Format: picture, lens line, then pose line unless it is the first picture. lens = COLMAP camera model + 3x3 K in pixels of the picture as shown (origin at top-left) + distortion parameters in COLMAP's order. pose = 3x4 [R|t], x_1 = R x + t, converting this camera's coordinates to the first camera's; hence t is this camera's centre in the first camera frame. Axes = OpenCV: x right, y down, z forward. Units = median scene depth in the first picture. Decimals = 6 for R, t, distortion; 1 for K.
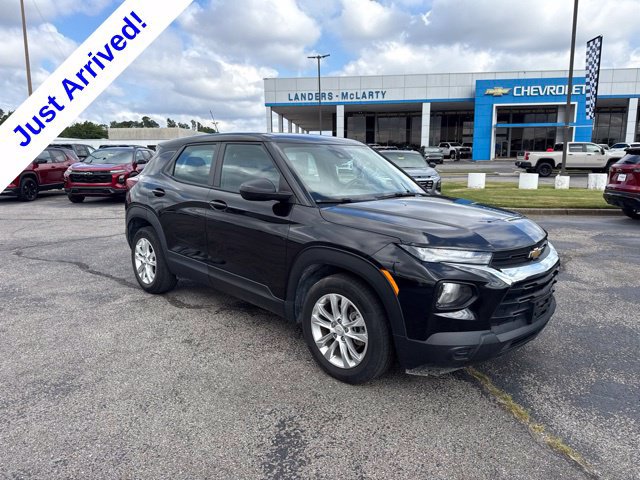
lens RADIAL K [[455.0, 0, 312.1], [0, 455.0, 231.3], [0, 0, 1]] dist [0.033648, -0.041513]
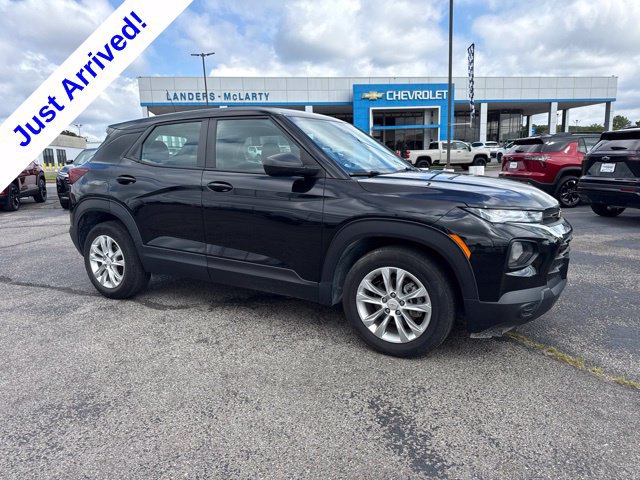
lens RADIAL K [[455.0, 0, 315.1], [0, 455.0, 238.4], [0, 0, 1]] dist [0.033648, -0.041513]
pose [[0.964004, -0.063943, 0.258086, -0.217302], [0.062281, 0.997952, 0.014618, 0.034853], [-0.258492, 0.001982, 0.966011, 0.073526]]
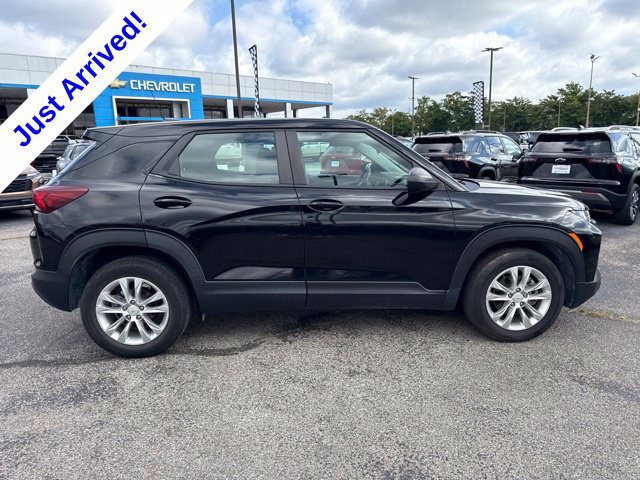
lens RADIAL K [[455.0, 0, 324.3], [0, 455.0, 237.4], [0, 0, 1]] dist [0.033648, -0.041513]
pose [[0.660125, -0.156903, 0.734586, -0.676129], [0.138445, 0.986601, 0.086320, -0.058215], [-0.738287, 0.044718, 0.673002, 0.377983]]
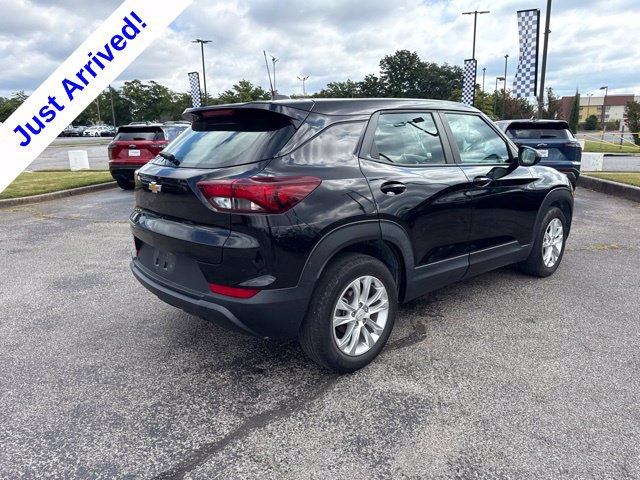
lens RADIAL K [[455.0, 0, 324.0], [0, 455.0, 238.2], [0, 0, 1]] dist [0.033648, -0.041513]
pose [[0.048255, -0.223178, 0.973583, -0.934226], [0.171316, 0.962123, 0.212060, -0.160605], [-0.984034, 0.156557, 0.084661, 1.032642]]
